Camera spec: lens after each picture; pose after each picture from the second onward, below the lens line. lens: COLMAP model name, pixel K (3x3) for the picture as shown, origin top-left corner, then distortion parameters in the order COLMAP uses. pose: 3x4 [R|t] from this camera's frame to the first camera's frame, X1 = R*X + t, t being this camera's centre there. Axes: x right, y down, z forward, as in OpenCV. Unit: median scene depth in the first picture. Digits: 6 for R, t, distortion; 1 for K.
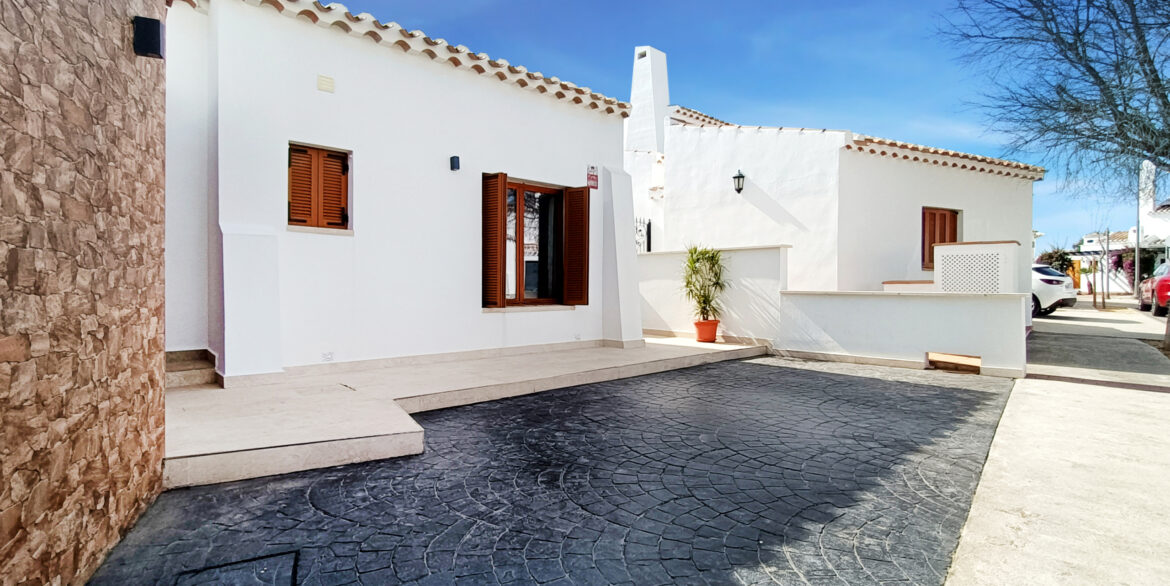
lens RADIAL K [[539.2, 0, 598.3], [0, 539.2, 296.0], [0, 0, 1]] dist [0.005636, 0.000688]
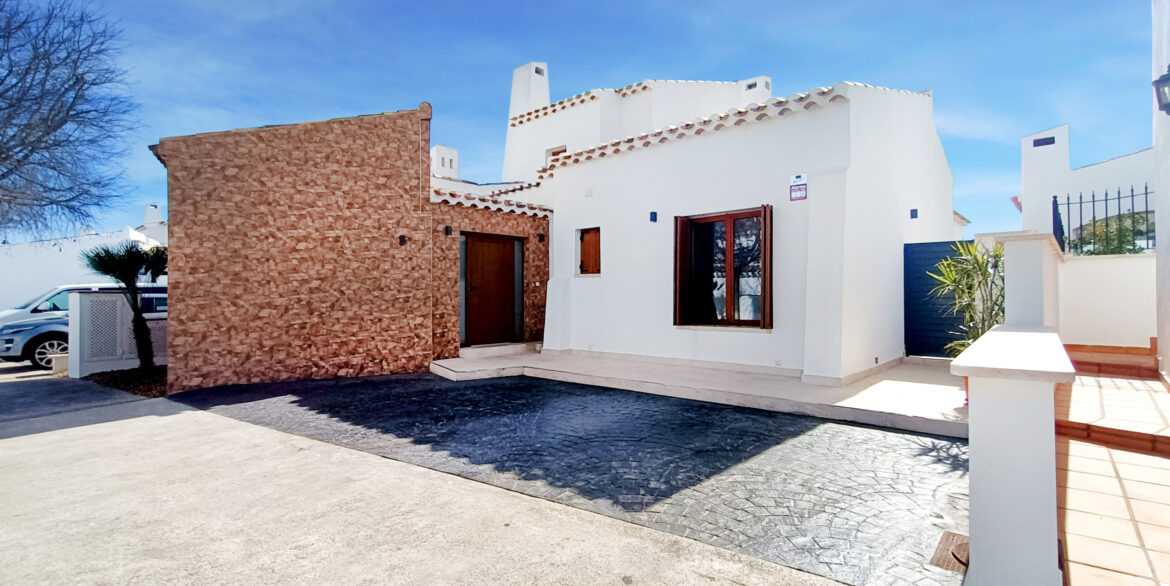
lens RADIAL K [[539.2, 0, 598.3], [0, 539.2, 296.0], [0, 0, 1]] dist [0.005636, 0.000688]
pose [[0.089566, -0.000610, -0.995981, 1.276272], [-0.012393, 0.999922, -0.001727, -0.051267], [0.995904, 0.012498, 0.089552, 0.870865]]
